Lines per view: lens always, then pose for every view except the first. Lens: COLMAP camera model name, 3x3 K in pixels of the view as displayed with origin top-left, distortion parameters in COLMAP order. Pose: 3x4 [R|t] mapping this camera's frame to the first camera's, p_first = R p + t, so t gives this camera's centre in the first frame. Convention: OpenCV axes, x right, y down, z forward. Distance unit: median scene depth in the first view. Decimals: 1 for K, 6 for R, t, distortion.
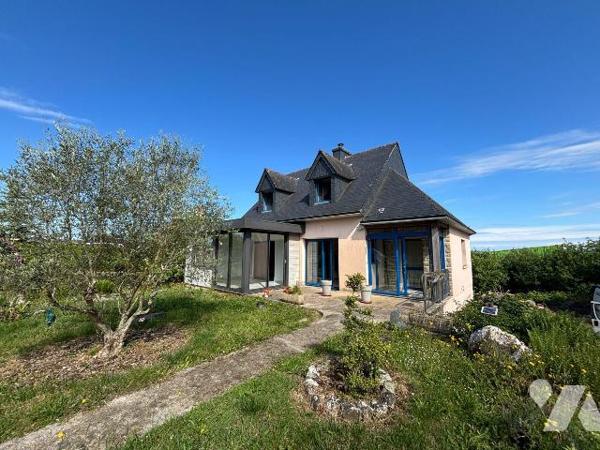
lens RADIAL K [[241.6, 0, 300.0], [0, 241.6, 225.0], [0, 0, 1]] dist [-0.003384, -0.000225]
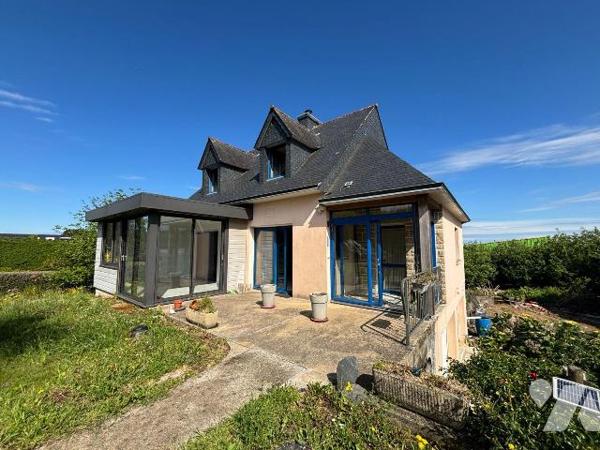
lens RADIAL K [[246.3, 0, 300.0], [0, 246.3, 225.0], [0, 0, 1]] dist [0.001547, 0.000080]
pose [[0.998258, -0.001521, 0.058981, 0.118808], [0.000040, 0.999685, 0.025108, 0.031256], [-0.059001, -0.025062, 0.997943, 0.225325]]
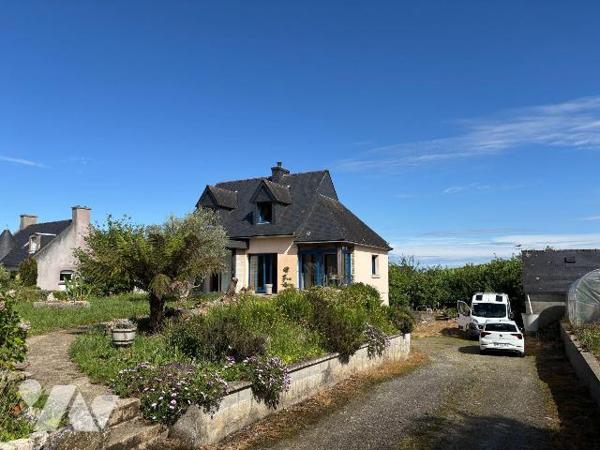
lens RADIAL K [[462.7, 0, 300.0], [0, 462.7, 225.0], [0, 0, 1]] dist [0.004946, 0.001759]
pose [[0.974661, 0.018474, 0.222921, -0.236749], [-0.017450, 0.999826, -0.006562, -0.070012], [-0.223004, 0.002505, 0.974814, -1.229220]]
